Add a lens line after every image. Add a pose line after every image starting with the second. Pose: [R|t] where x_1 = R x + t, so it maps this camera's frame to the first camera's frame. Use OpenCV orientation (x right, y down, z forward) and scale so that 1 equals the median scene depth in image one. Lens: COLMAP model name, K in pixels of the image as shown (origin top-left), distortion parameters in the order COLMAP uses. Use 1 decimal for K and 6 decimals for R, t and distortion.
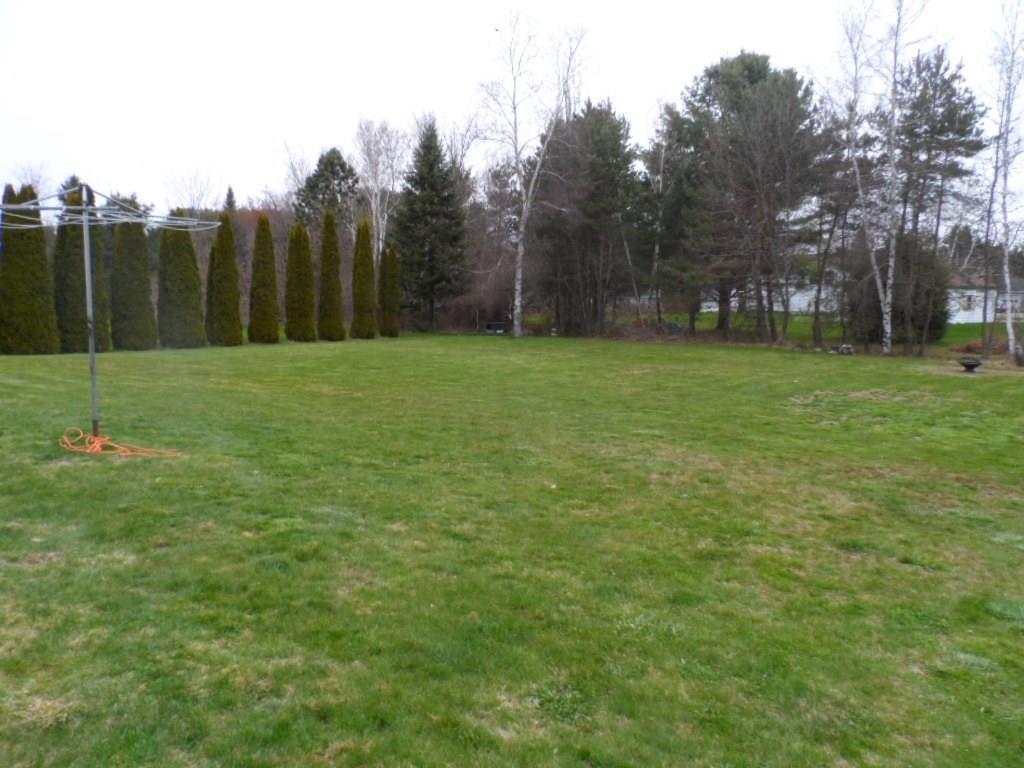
lens RADIAL K [[785.0, 0, 506.3], [0, 785.0, 385.5], [0, 0, 1]] dist [-0.006961, 0.004667]
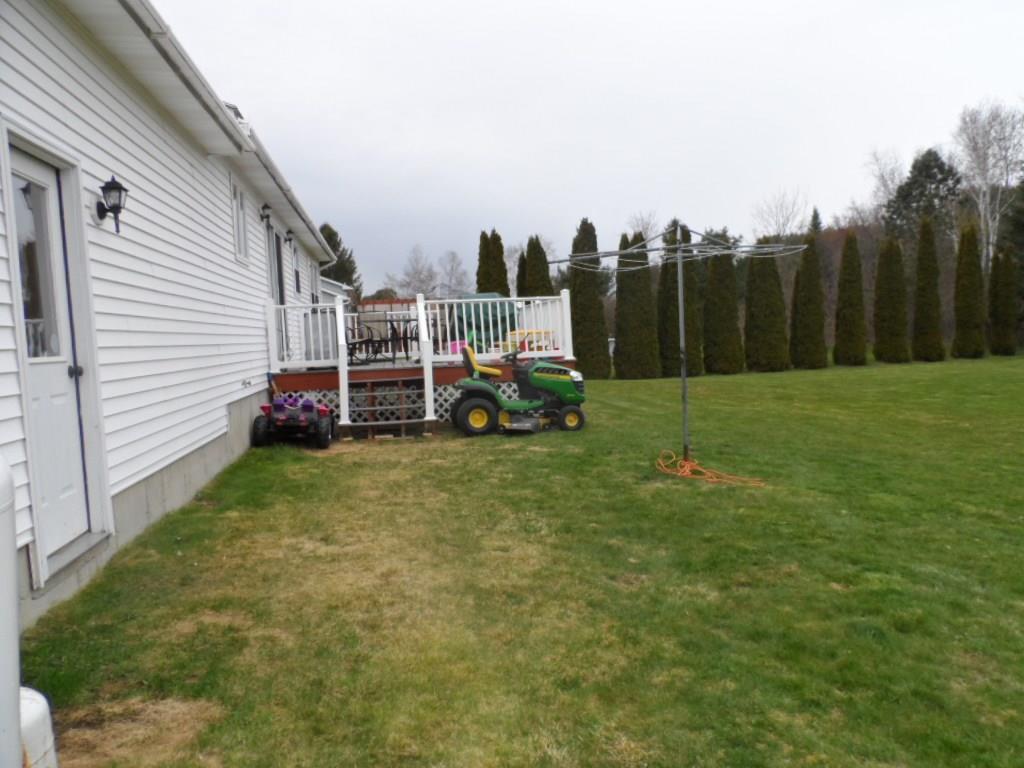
lens RADIAL K [[728.4, 0, 538.9], [0, 728.4, 363.7], [0, 0, 1]] dist [0.007584, 0.006505]
pose [[0.766666, -0.009744, -0.641972, -0.042950], [-0.018805, 0.999115, -0.037621, -0.022905], [0.641771, 0.040915, 0.765804, 0.110693]]
